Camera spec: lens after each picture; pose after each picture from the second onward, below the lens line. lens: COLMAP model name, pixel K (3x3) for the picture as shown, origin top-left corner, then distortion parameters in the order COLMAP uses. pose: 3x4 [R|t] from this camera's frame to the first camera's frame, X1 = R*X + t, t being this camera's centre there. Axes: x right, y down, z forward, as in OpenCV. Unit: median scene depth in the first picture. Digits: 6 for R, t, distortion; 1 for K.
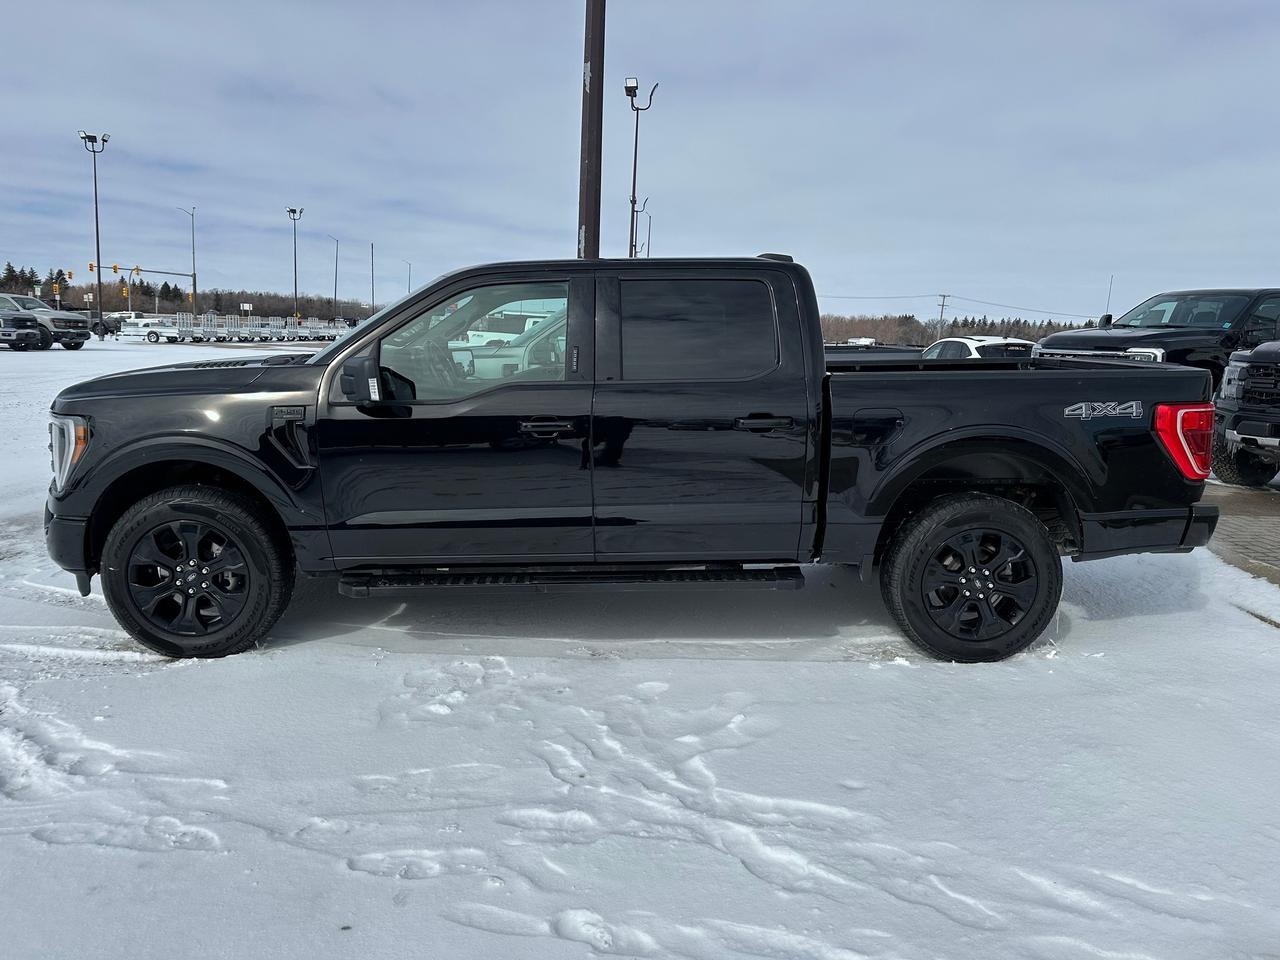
lens RADIAL K [[890.7, 0, 640.0], [0, 890.7, 480.0], [0, 0, 1]] dist [0.087955, -0.139454]
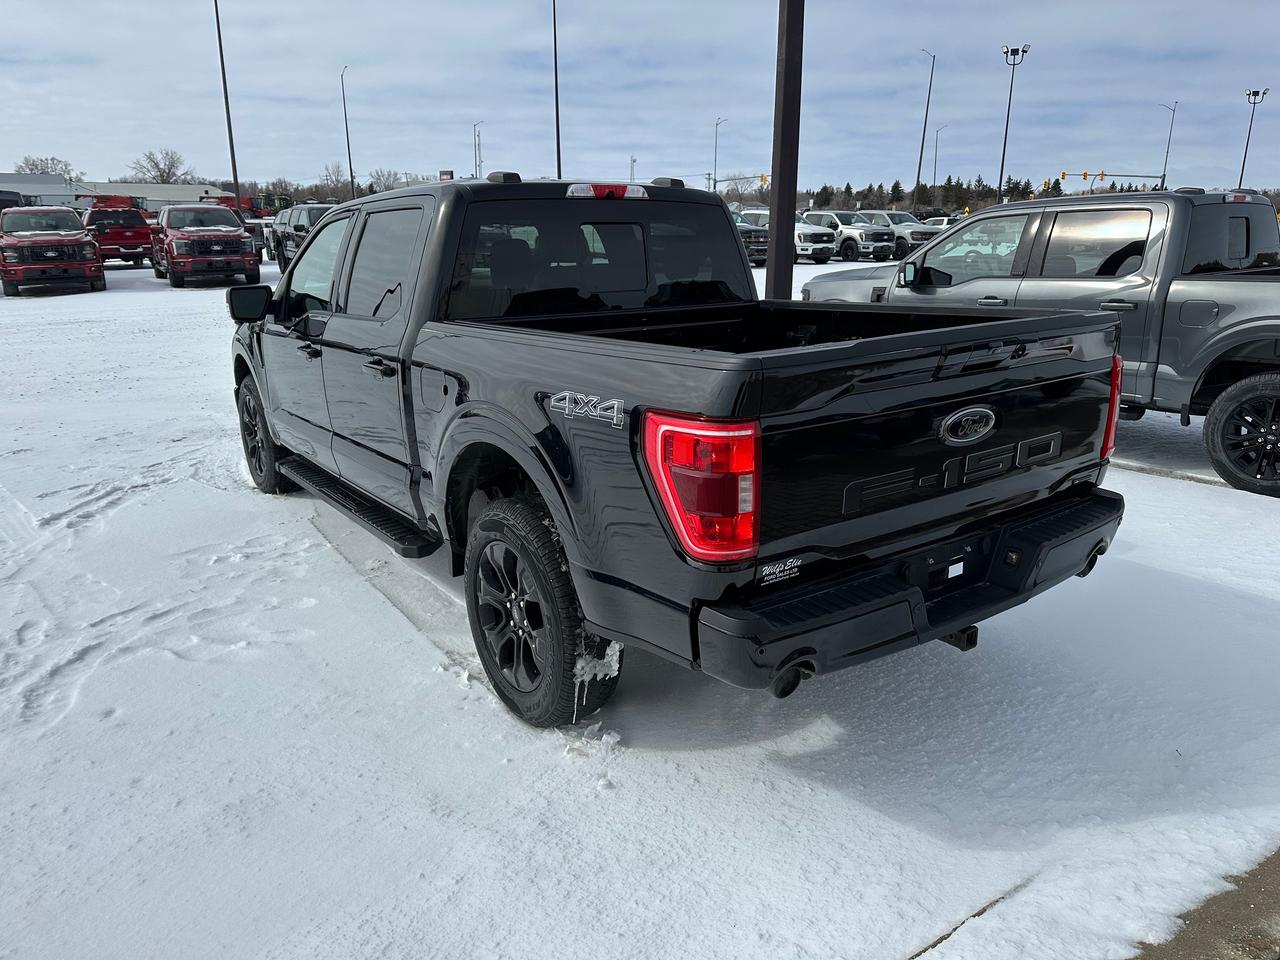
lens RADIAL K [[890.7, 0, 640.0], [0, 890.7, 480.0], [0, 0, 1]] dist [0.087955, -0.139454]
pose [[0.566981, 0.202123, -0.798548, 1.112516], [-0.123715, 0.979327, 0.160041, -0.137831], [0.814388, 0.008052, 0.580265, 0.727492]]
